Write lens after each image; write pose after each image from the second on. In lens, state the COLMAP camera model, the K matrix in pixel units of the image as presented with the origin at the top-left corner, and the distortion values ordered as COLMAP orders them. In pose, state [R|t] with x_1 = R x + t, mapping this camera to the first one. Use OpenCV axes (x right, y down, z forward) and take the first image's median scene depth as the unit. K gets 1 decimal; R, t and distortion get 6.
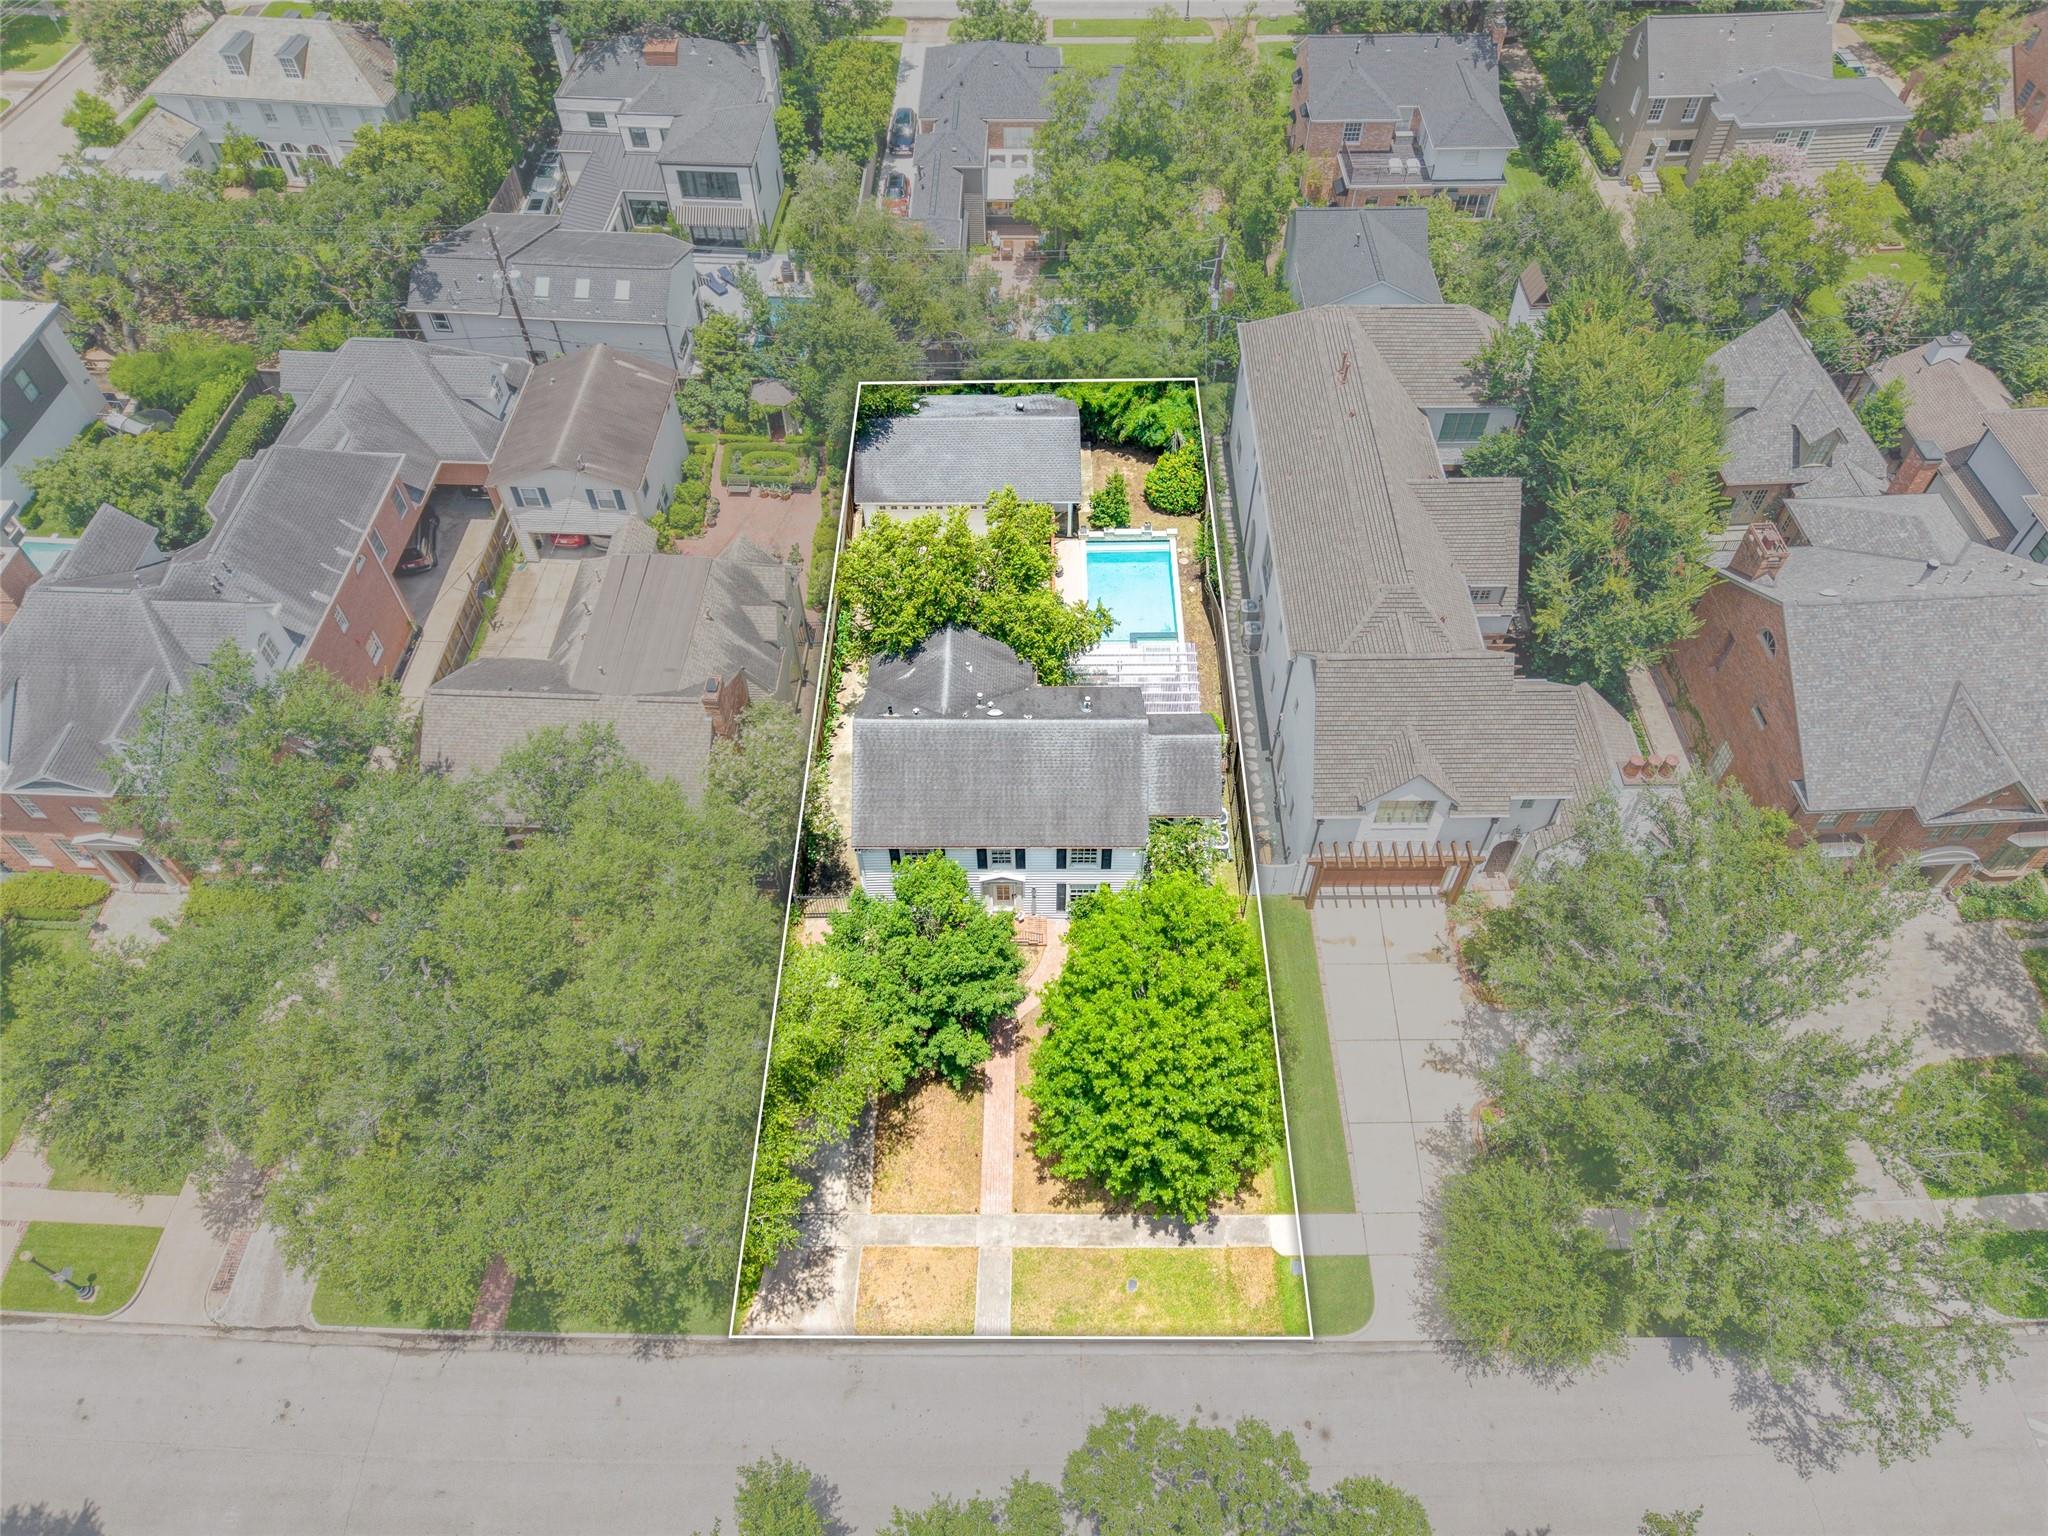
lens RADIAL K [[1376.9, 0, 1024.0], [0, 1376.9, 768.0], [0, 0, 1]] dist [0.020345, -0.014504]
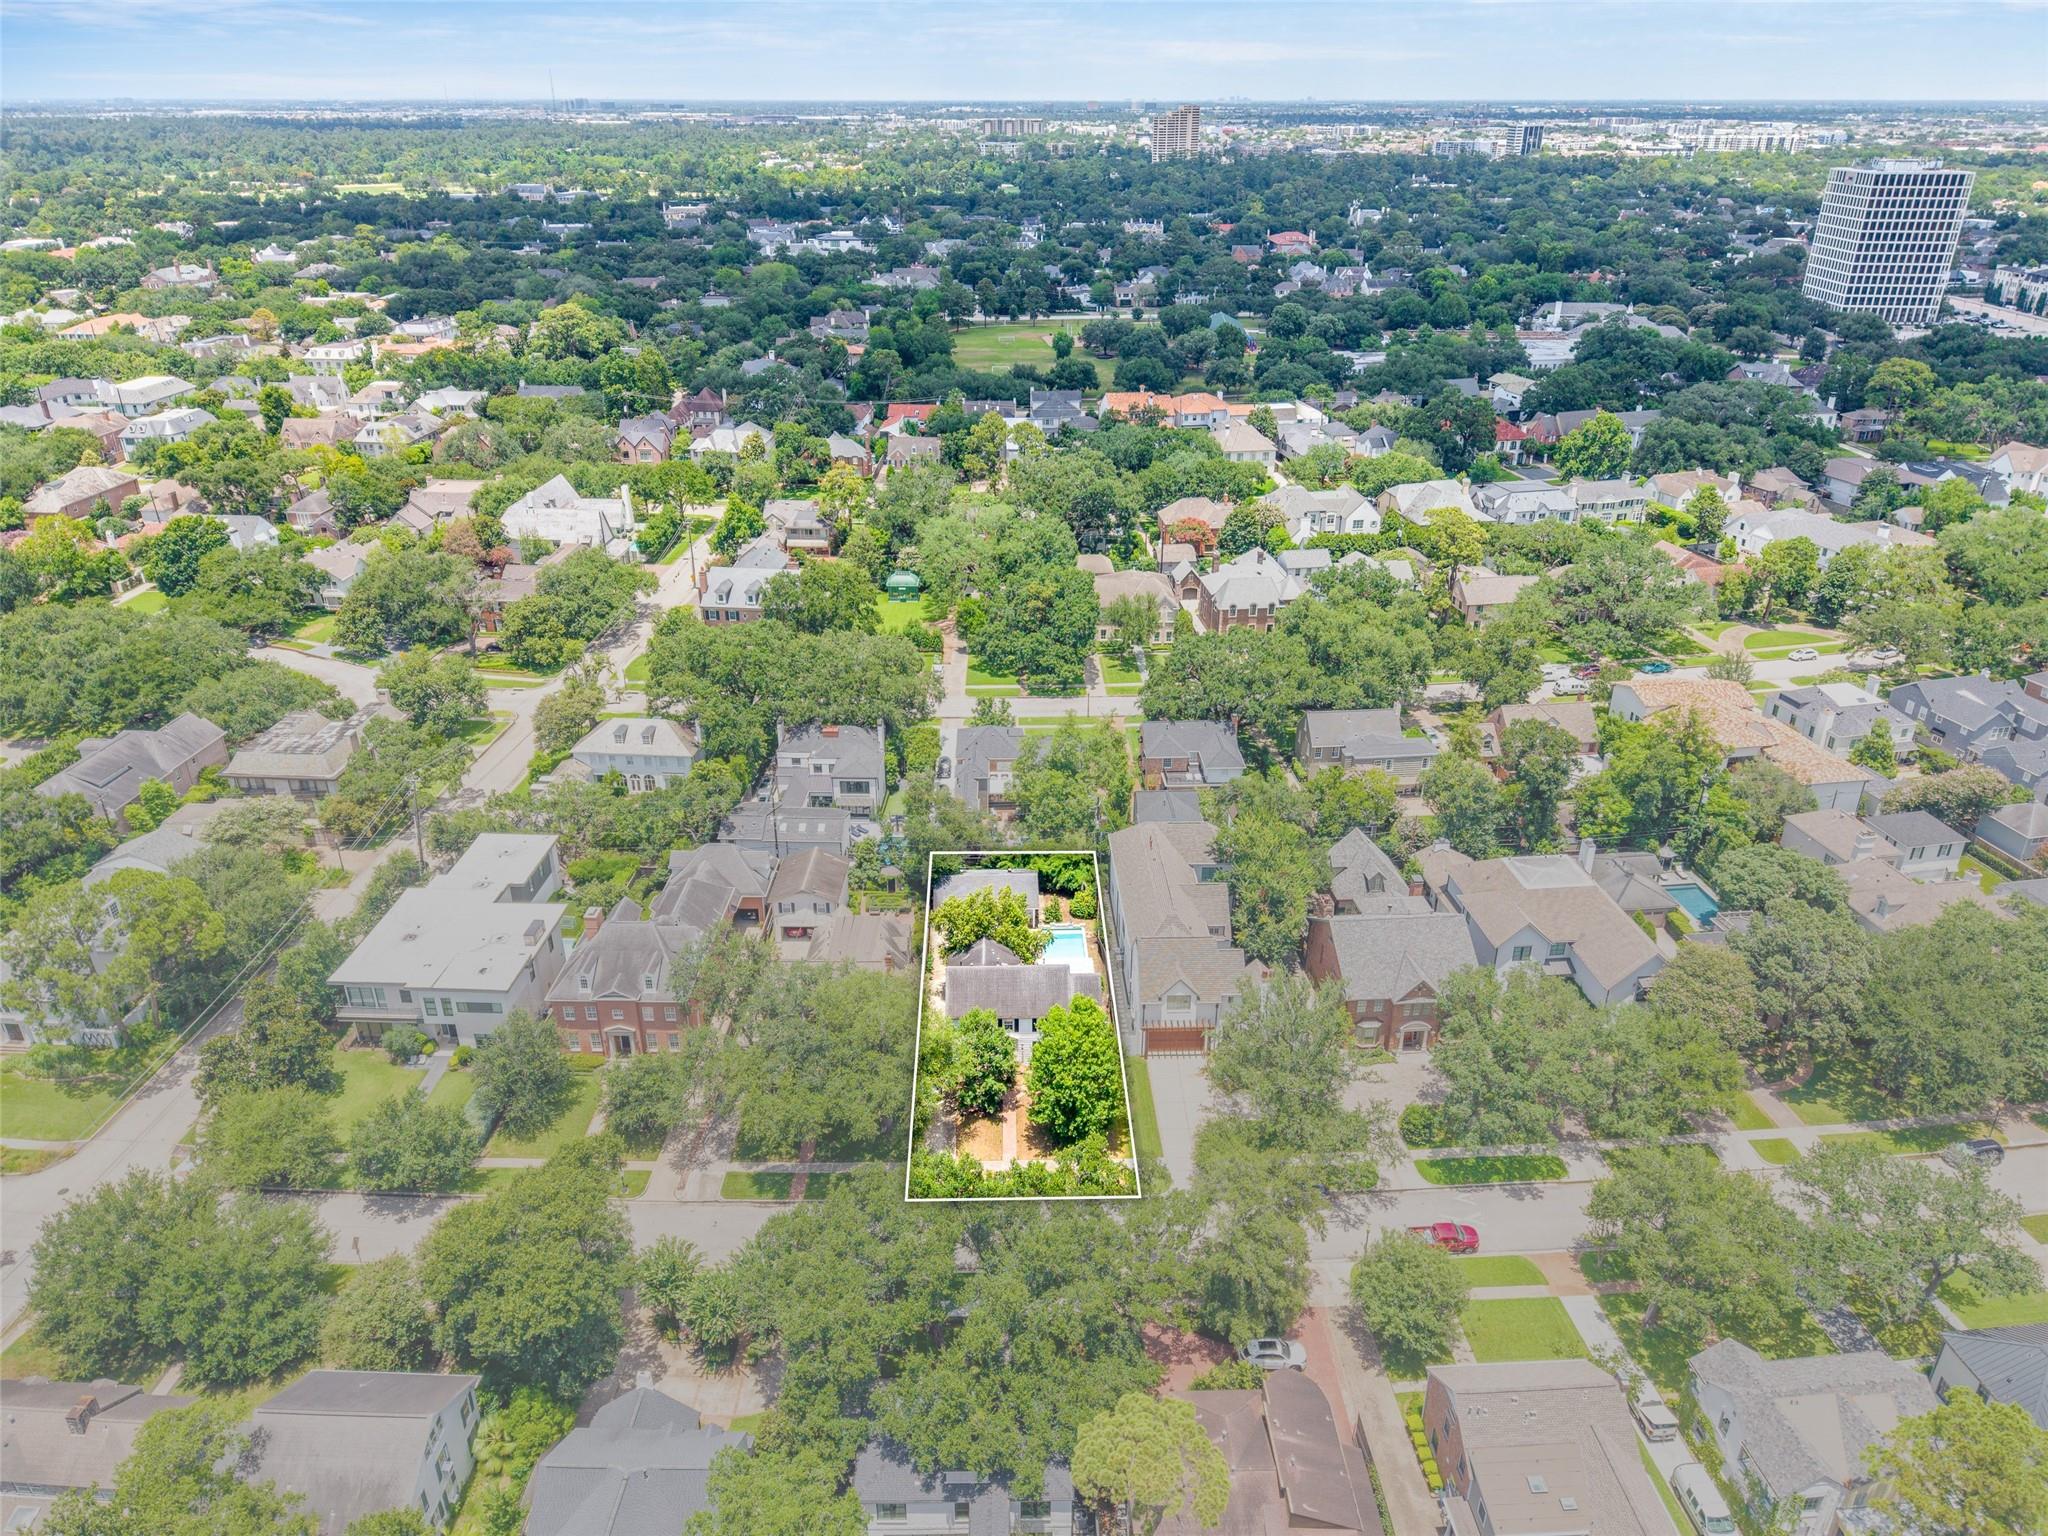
lens RADIAL K [[1324.2, 0, 1024.0], [0, 1324.2, 768.0], [0, 0, 1]] dist [0.148658, -0.282121]
pose [[0.999555, -0.010418, 0.027958, -0.036925], [0.021861, 0.893441, -0.448648, 0.524437], [-0.020305, 0.449059, 0.893271, -0.923478]]
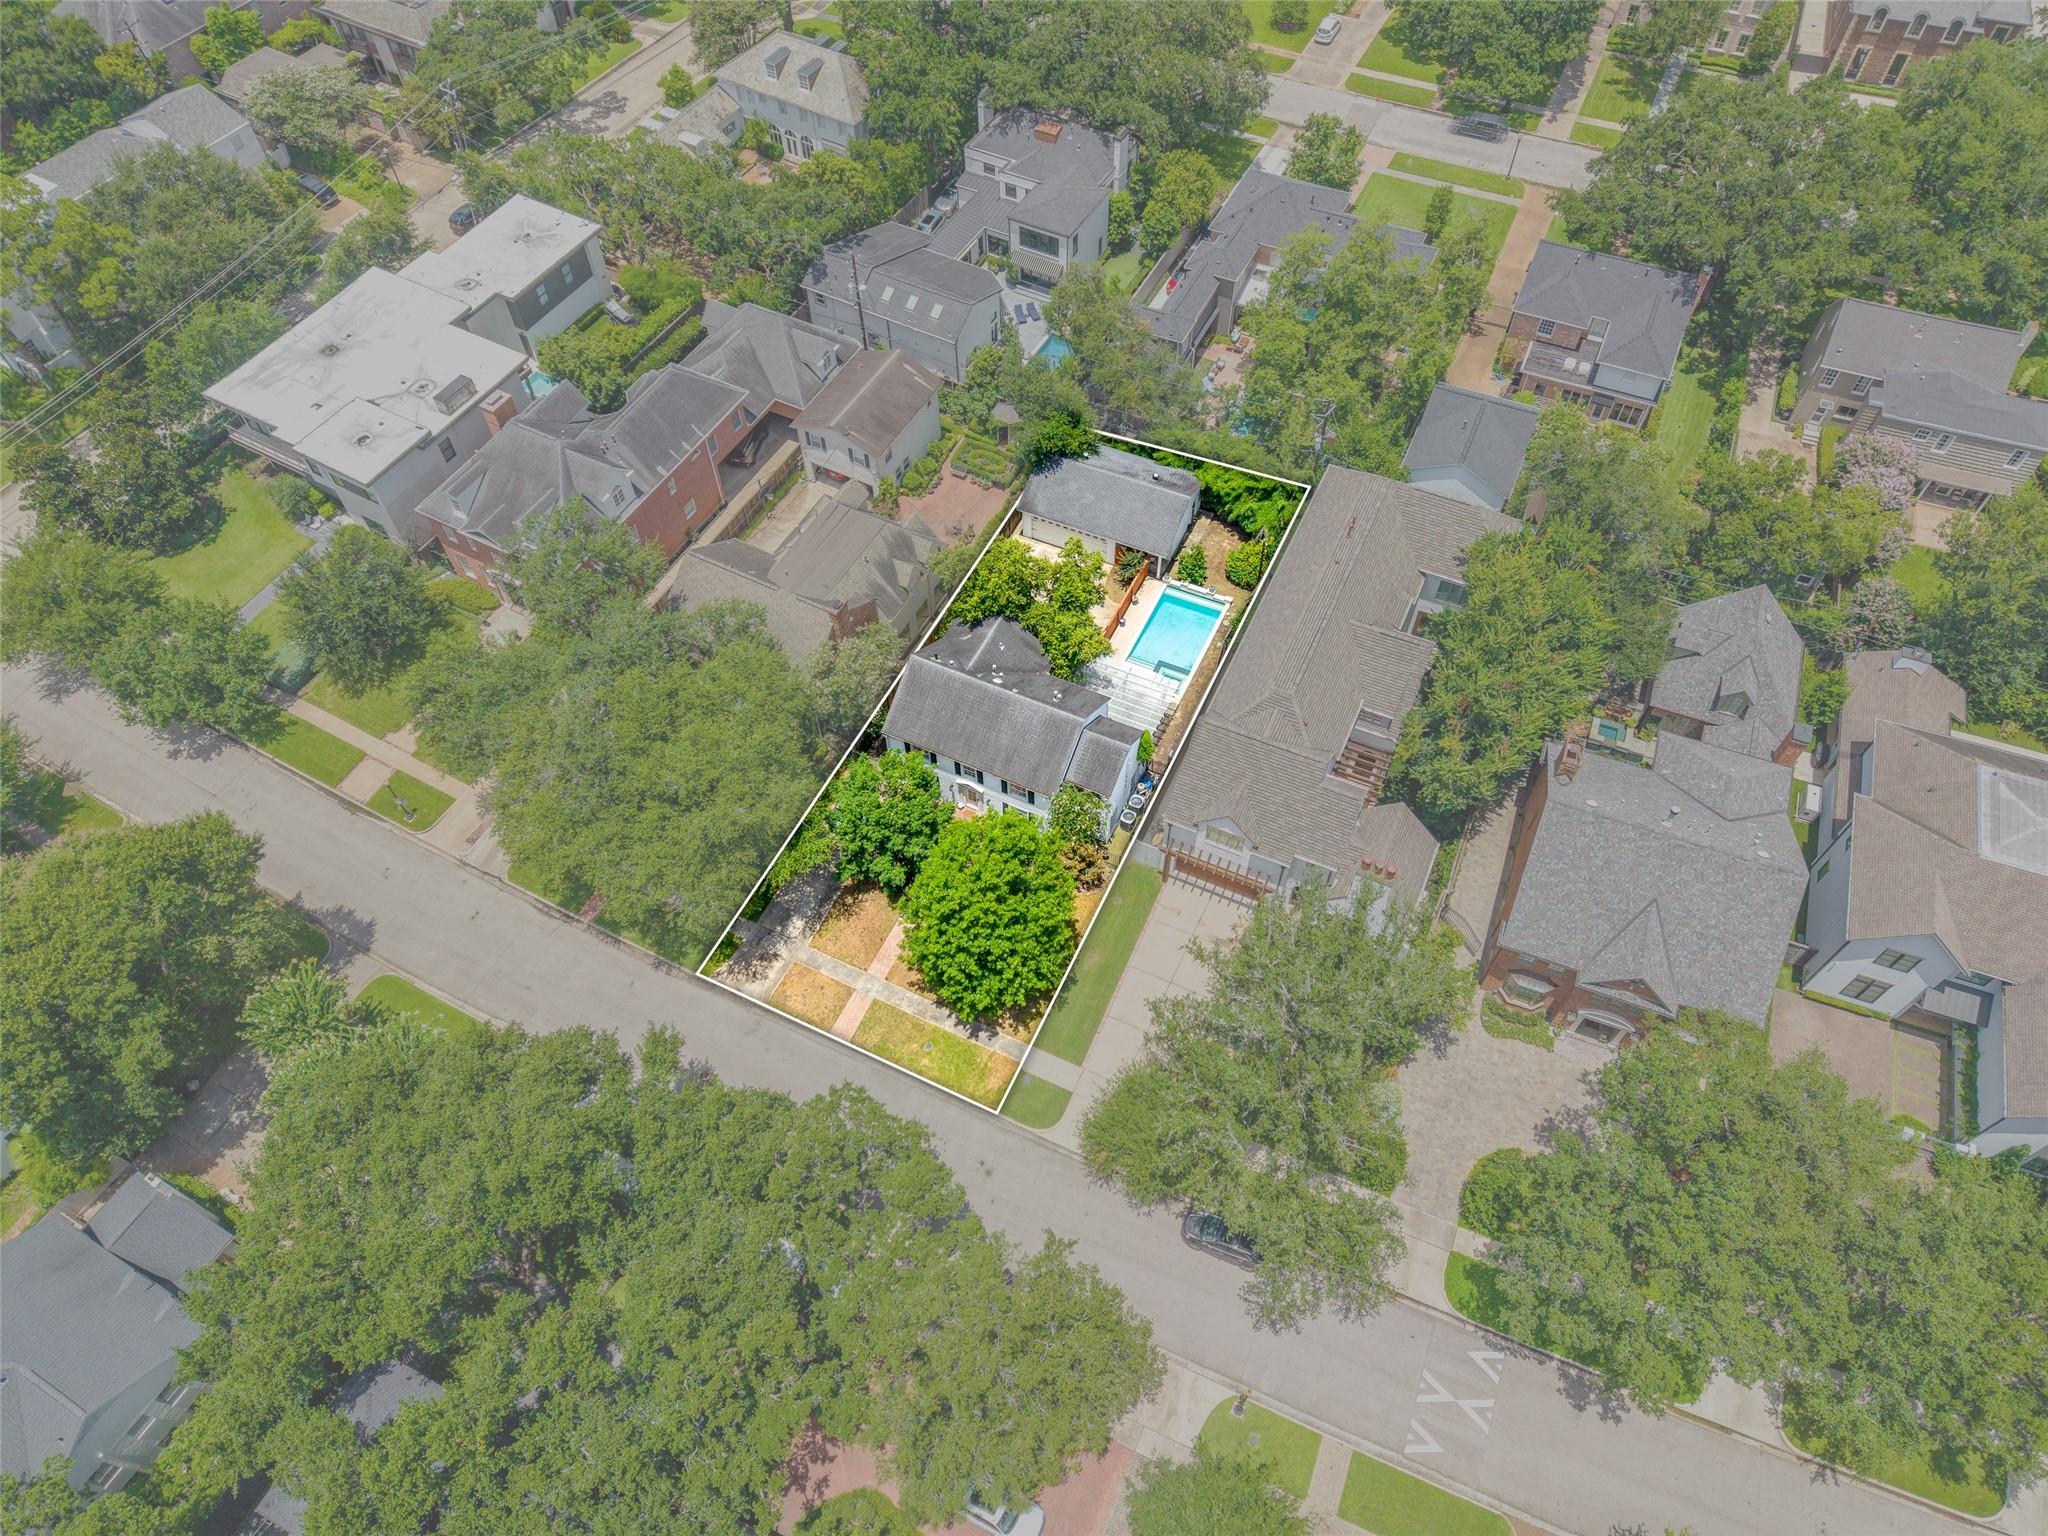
lens RADIAL K [[1297.2, 0, 1024.0], [0, 1297.2, 768.0], [0, 0, 1]] dist [0.031042, -0.036074]
pose [[0.905002, 0.349366, -0.242724, 0.292523], [-0.332697, 0.936833, 0.107969, -0.086563], [0.265112, -0.016959, 0.964068, -0.282884]]
